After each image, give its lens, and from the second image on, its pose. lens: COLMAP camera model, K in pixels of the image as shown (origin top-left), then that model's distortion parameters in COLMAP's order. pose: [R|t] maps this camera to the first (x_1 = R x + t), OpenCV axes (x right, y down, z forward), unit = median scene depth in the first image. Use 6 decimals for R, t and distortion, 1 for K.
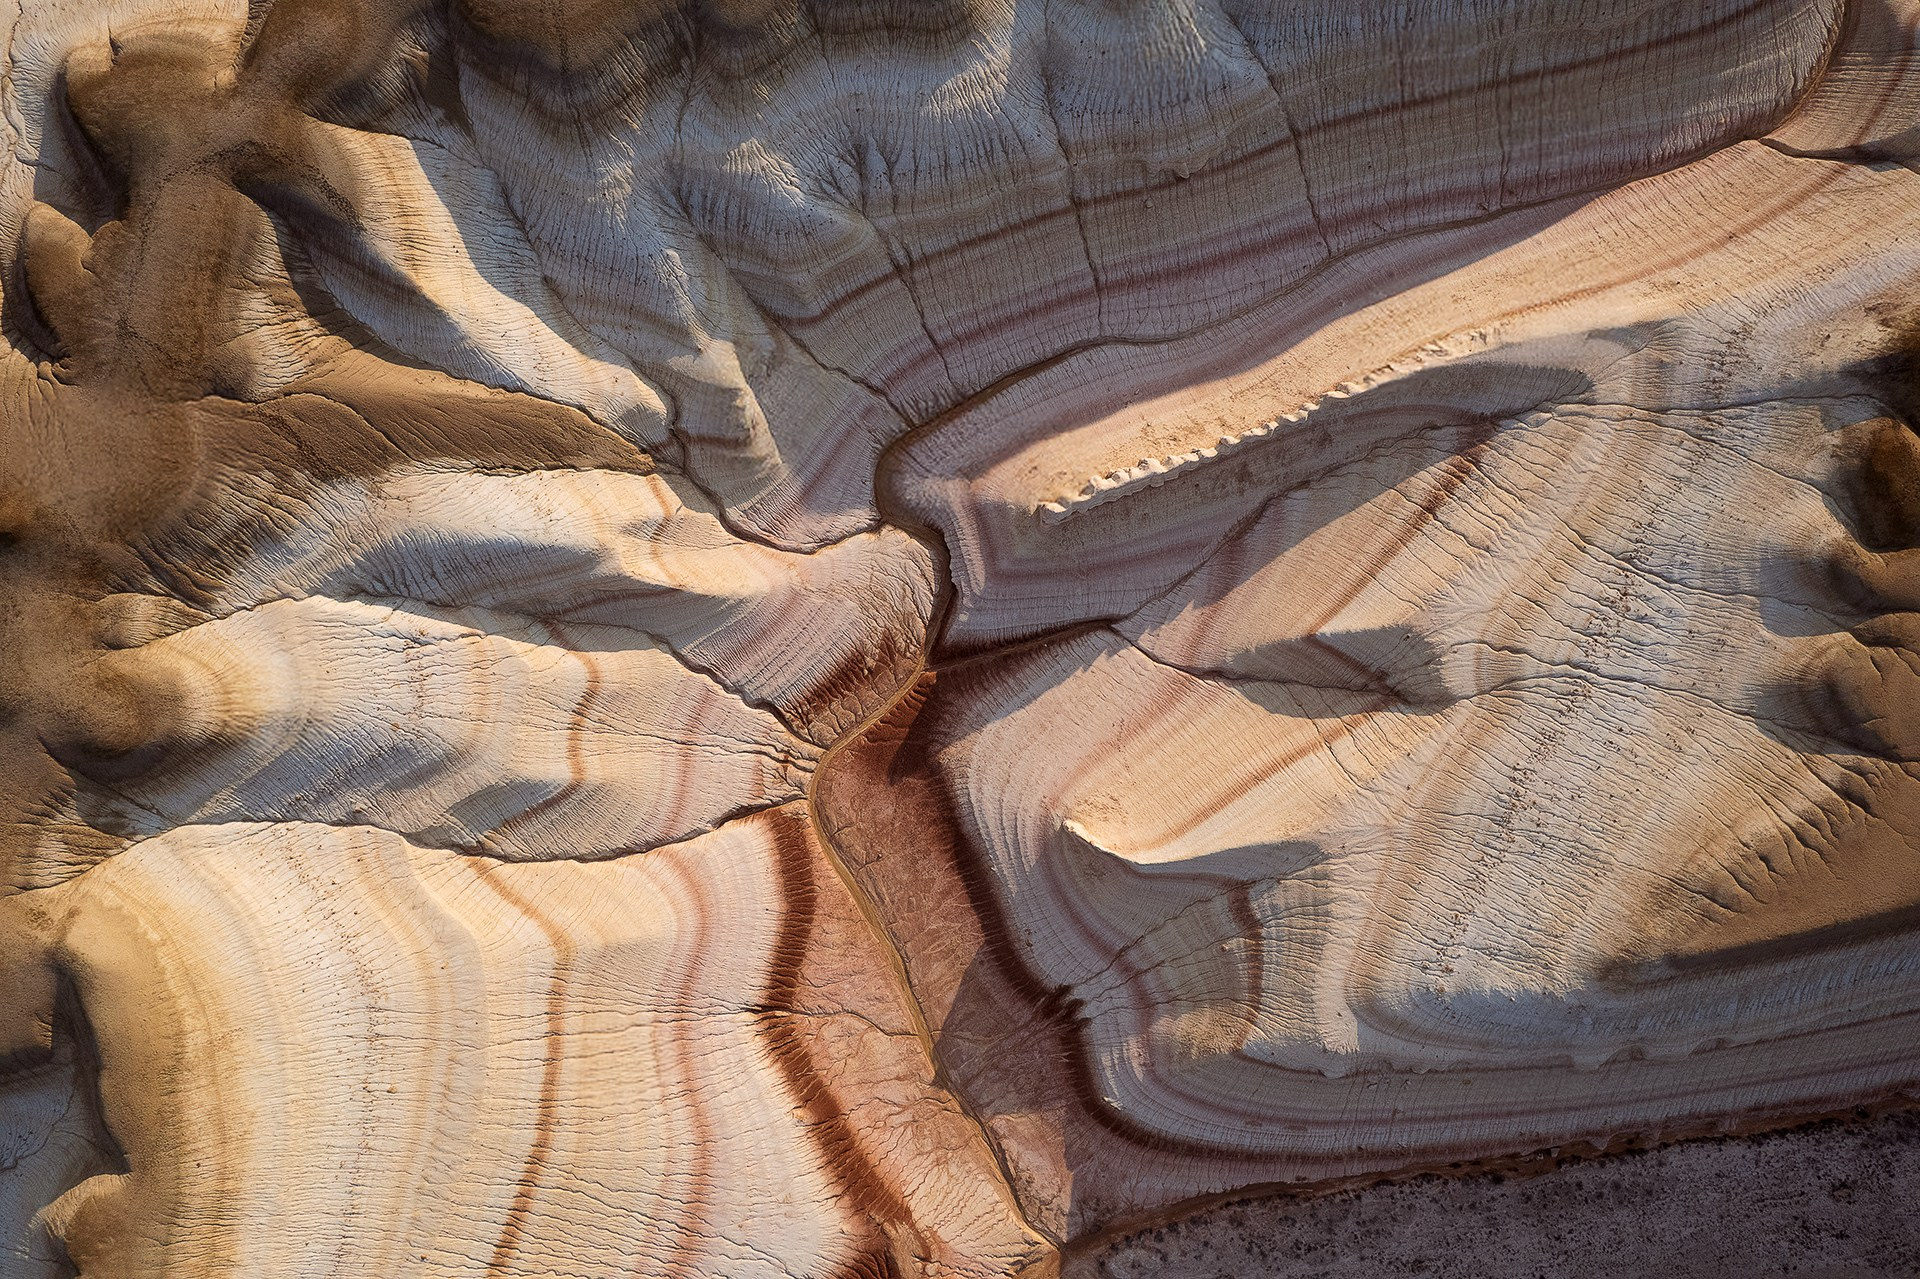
lens RADIAL K [[1295.4, 0, 935.6], [0, 1295.4, 633.8], [0, 0, 1]] dist [-0.067788, 0.058883]
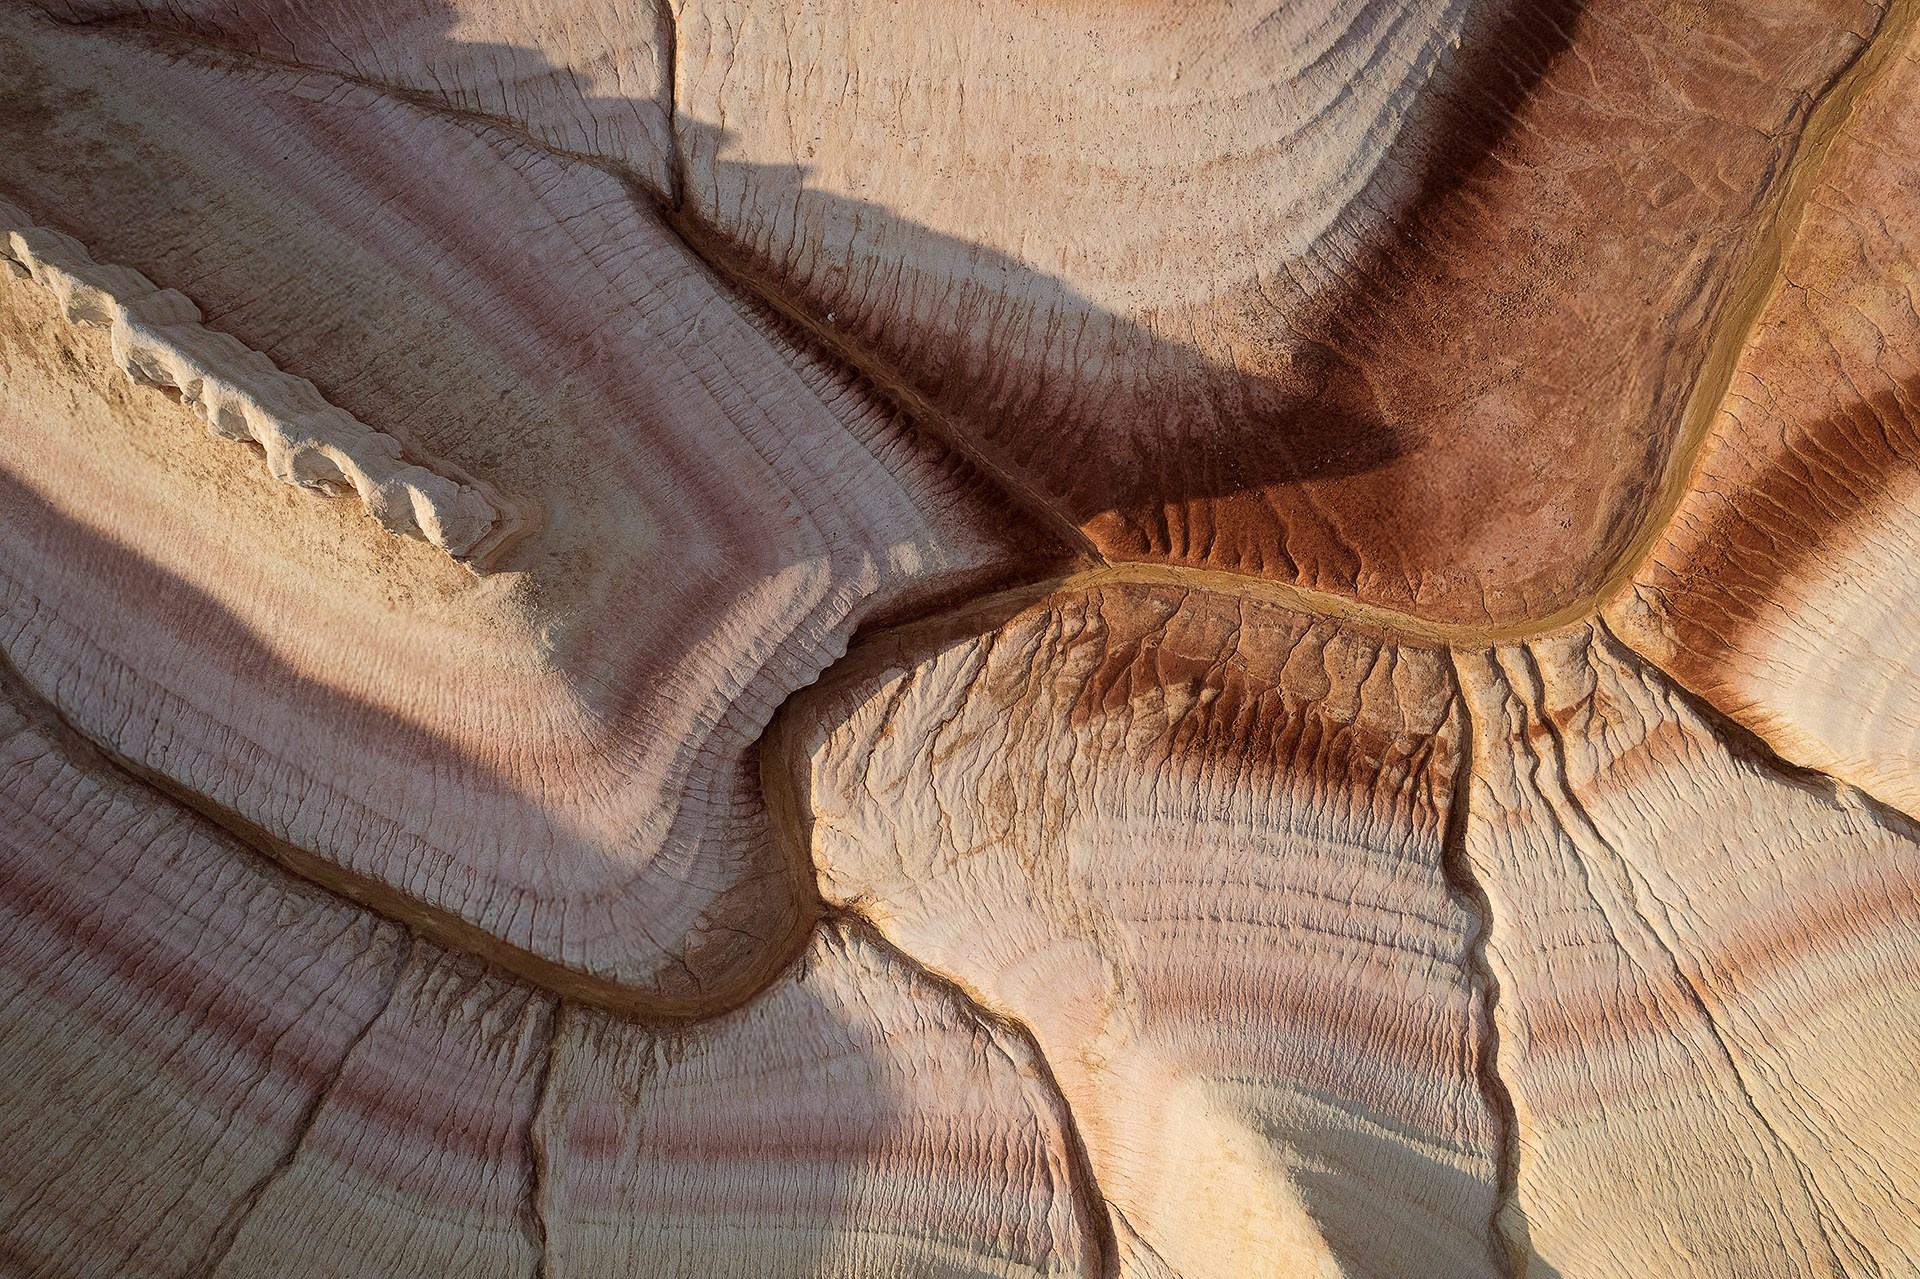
lens RADIAL K [[1295.4, 0, 935.6], [0, 1295.4, 633.8], [0, 0, 1]] dist [-0.067788, 0.058883]
pose [[-0.594130, -0.804339, 0.006940, -0.000522], [0.803508, -0.593871, -0.041139, -0.004804], [0.037211, -0.018866, 0.999129, 0.679506]]
